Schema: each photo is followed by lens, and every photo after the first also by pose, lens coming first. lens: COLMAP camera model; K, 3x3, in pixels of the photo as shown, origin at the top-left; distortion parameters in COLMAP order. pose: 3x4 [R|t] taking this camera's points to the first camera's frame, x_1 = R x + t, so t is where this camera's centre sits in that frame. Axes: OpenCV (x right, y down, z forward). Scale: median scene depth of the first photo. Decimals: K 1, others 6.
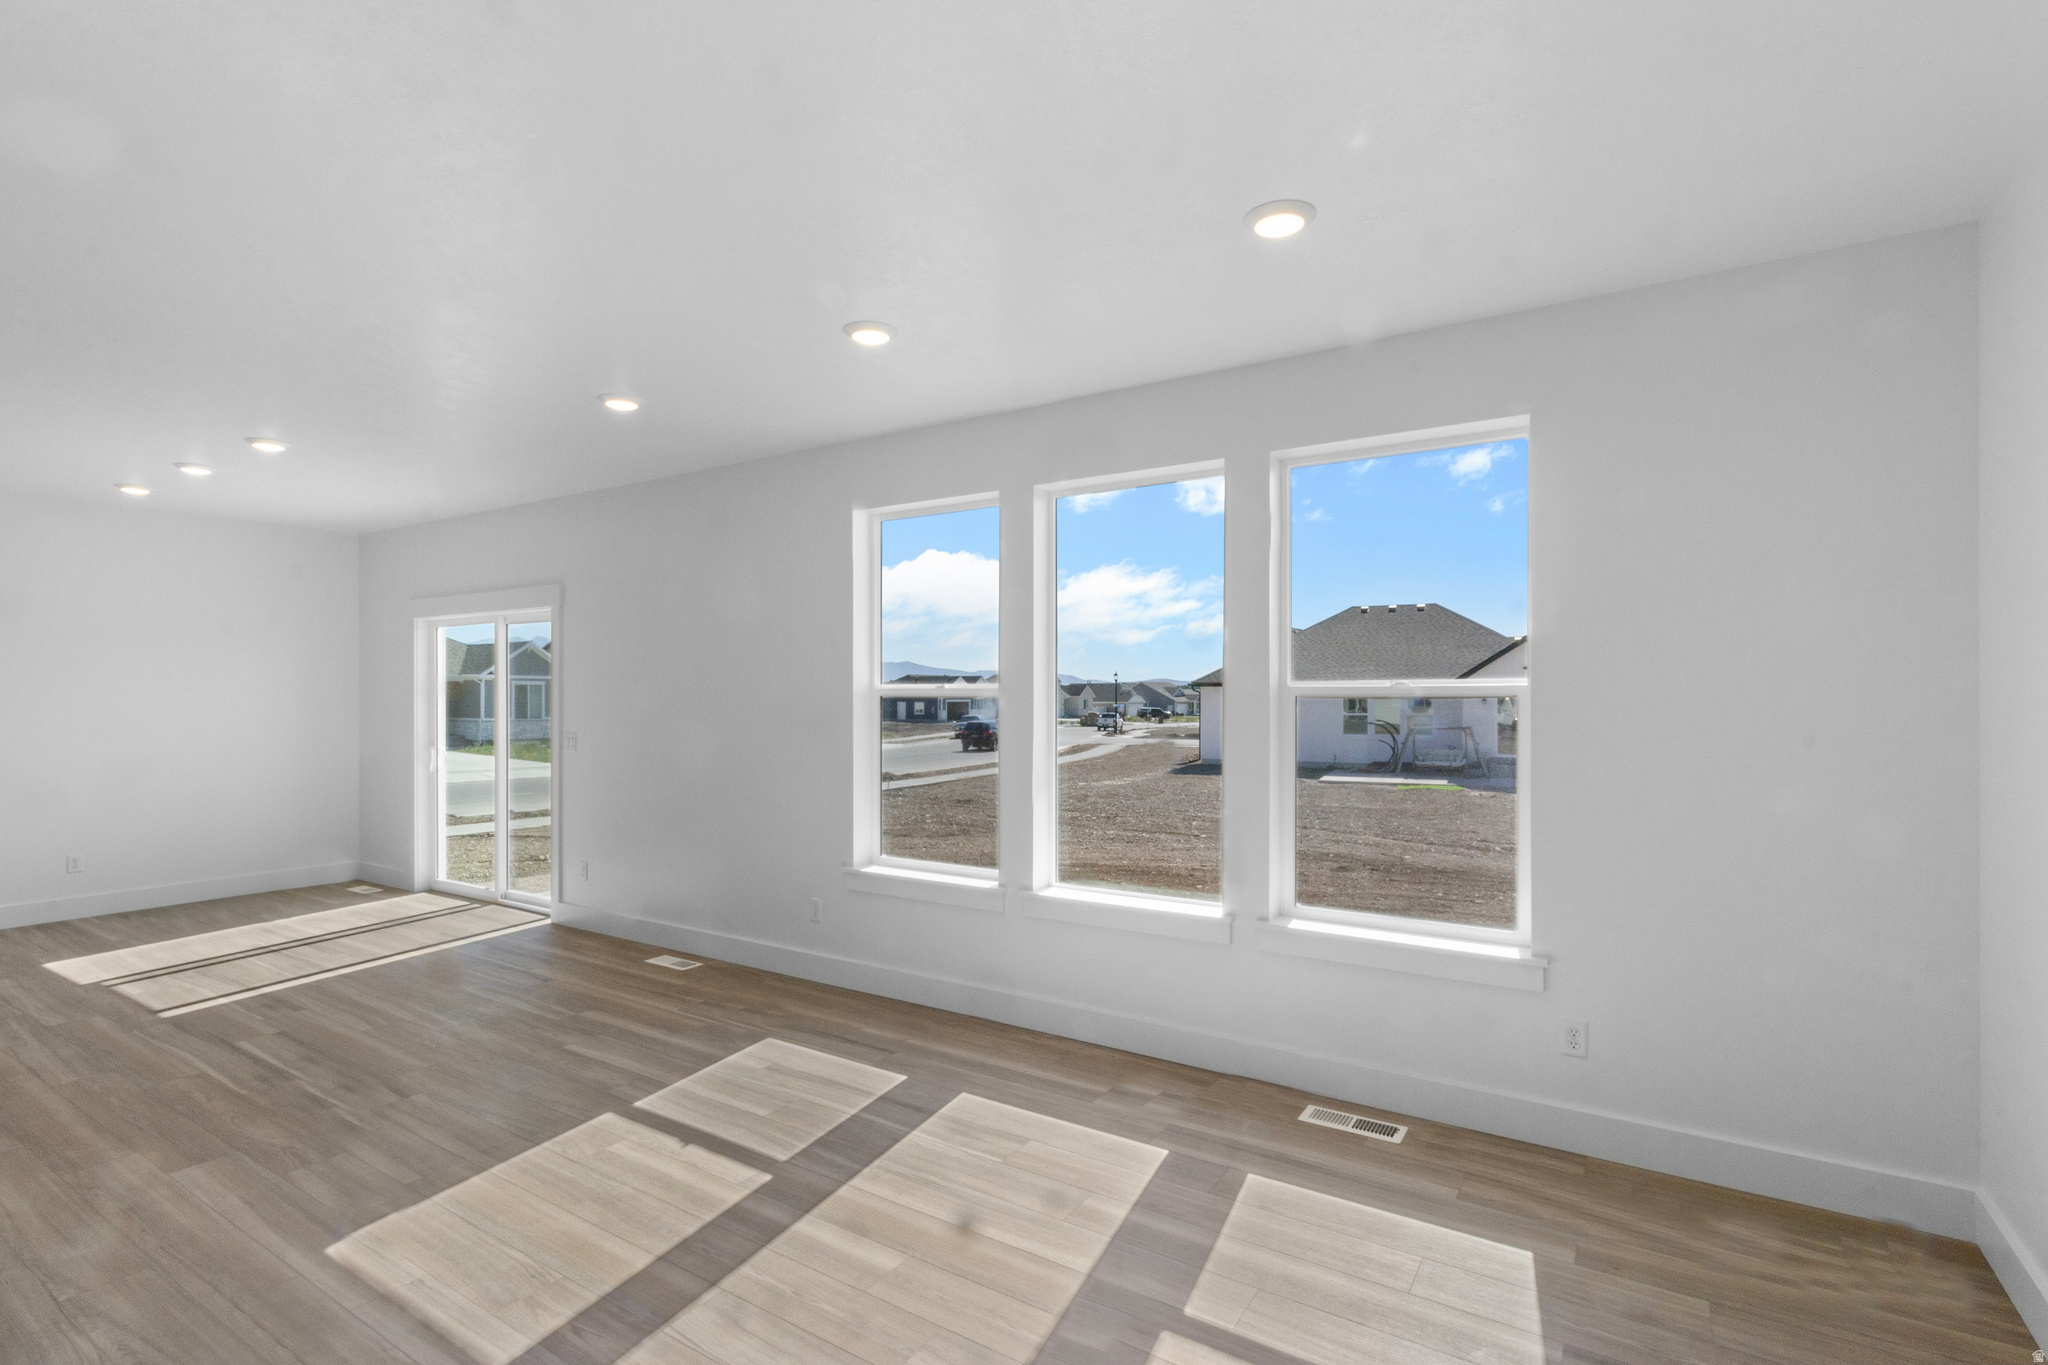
lens RADIAL K [[962.1, 0, 1037.9], [0, 962.1, 719.5], [0, 0, 1]] dist [0.004880, -0.000201]
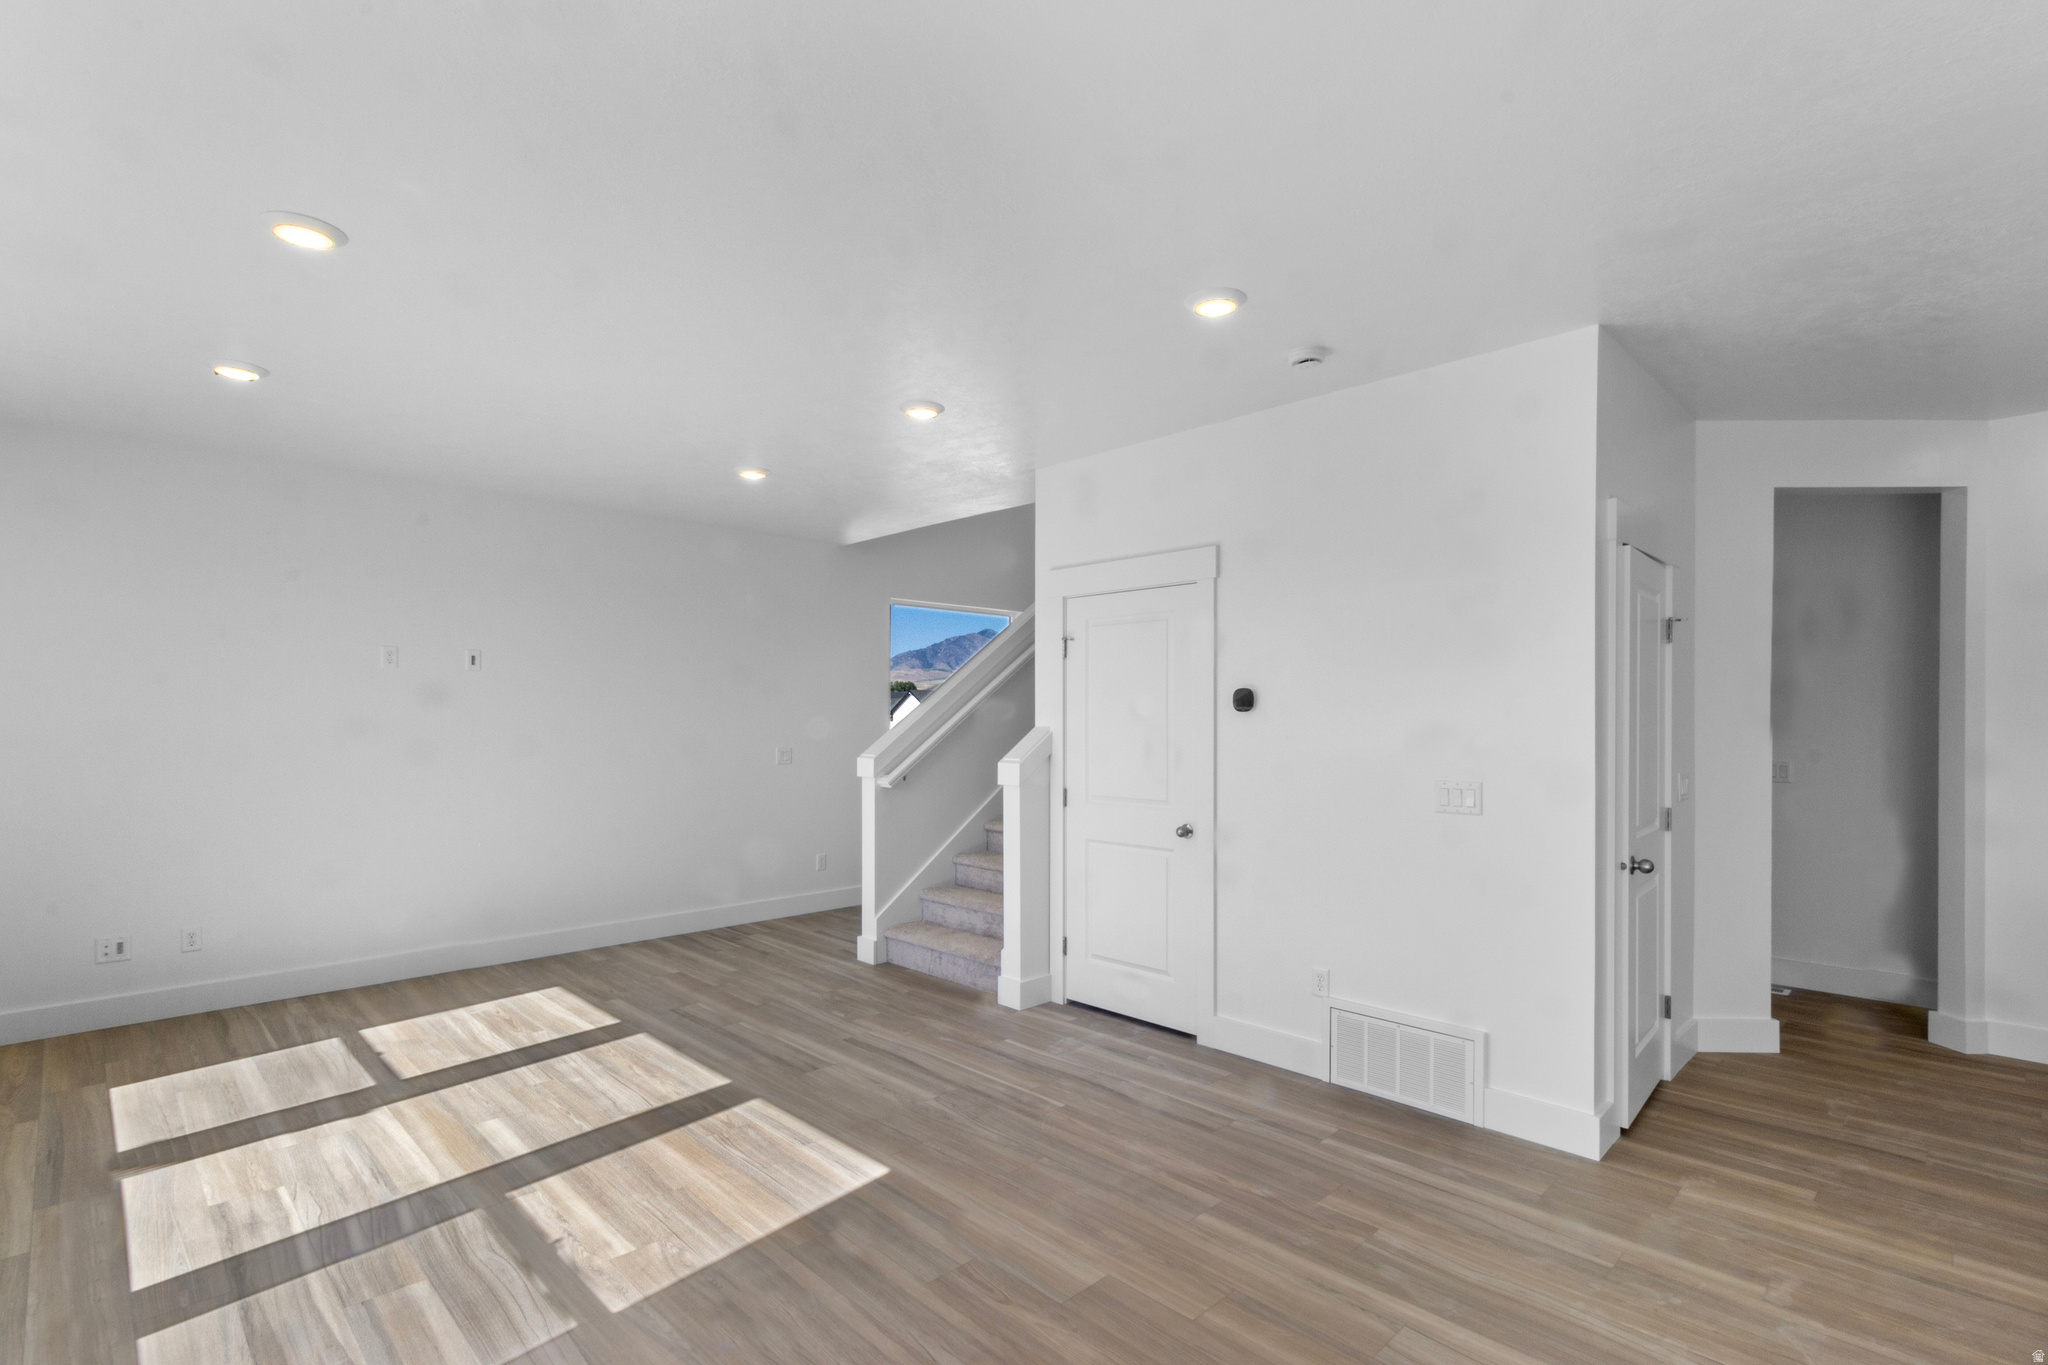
lens RADIAL K [[962.1, 0, 1037.9], [0, 962.1, 719.5], [0, 0, 1]] dist [0.004880, -0.000201]
pose [[-0.976942, -0.002743, 0.213487, -0.819423], [0.002079, 0.999748, 0.022357, -0.029232], [-0.213495, 0.022285, -0.976690, 1.467536]]
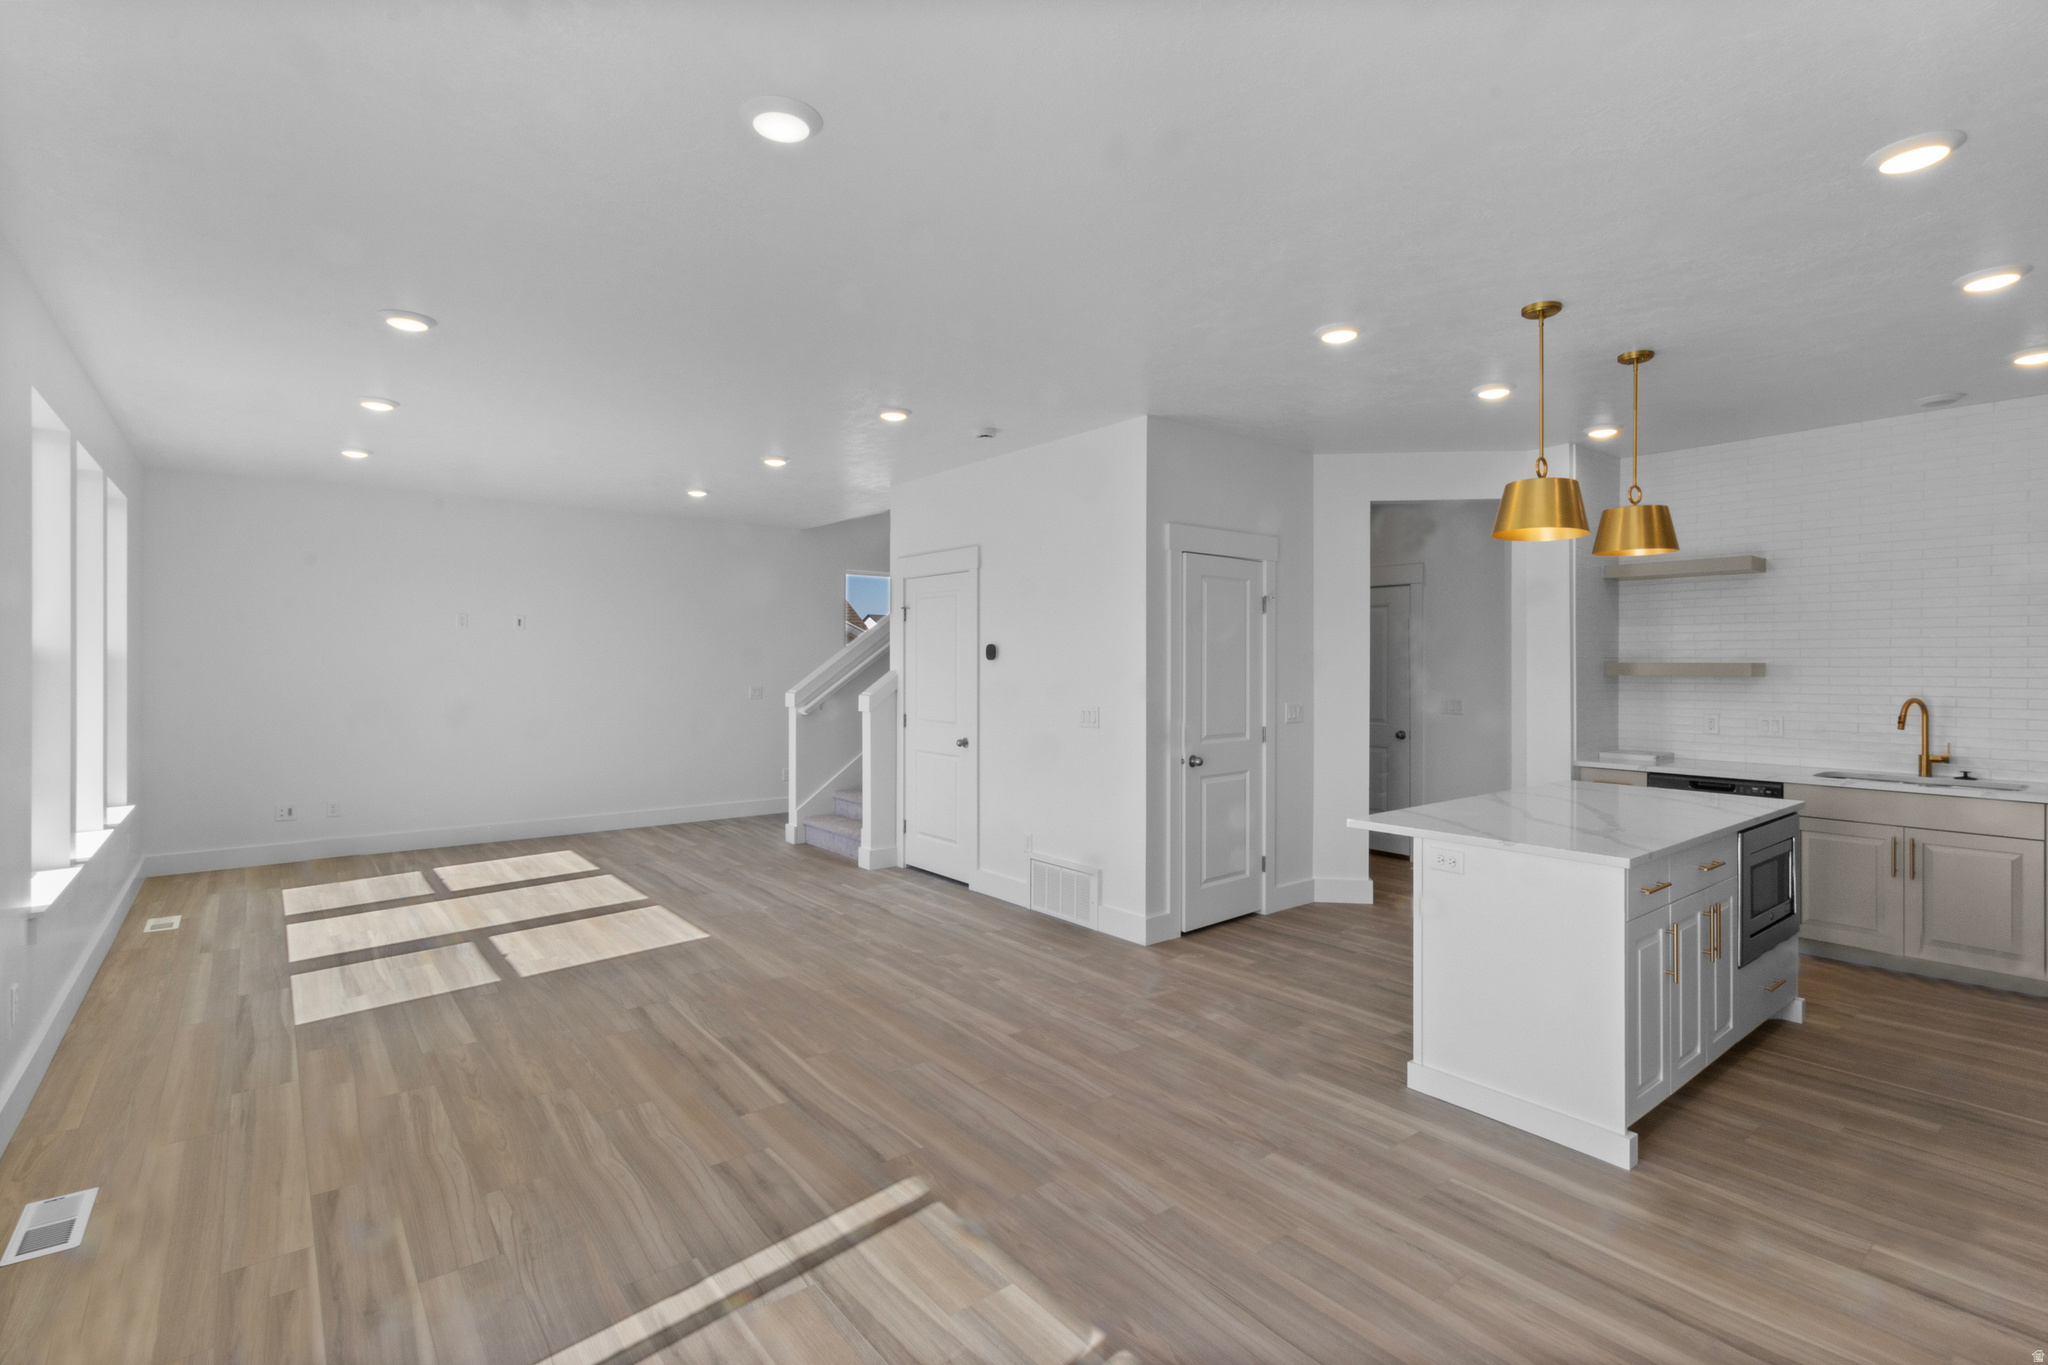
lens RADIAL K [[948.3, 0, 1036.0], [0, 948.3, 660.7], [0, 0, 1]] dist [0.005041, 0.000164]
pose [[-0.949796, -0.003006, 0.312855, -1.391709], [0.002196, 0.999865, 0.016274, -0.038008], [-0.312862, 0.016144, -0.949661, 1.833848]]
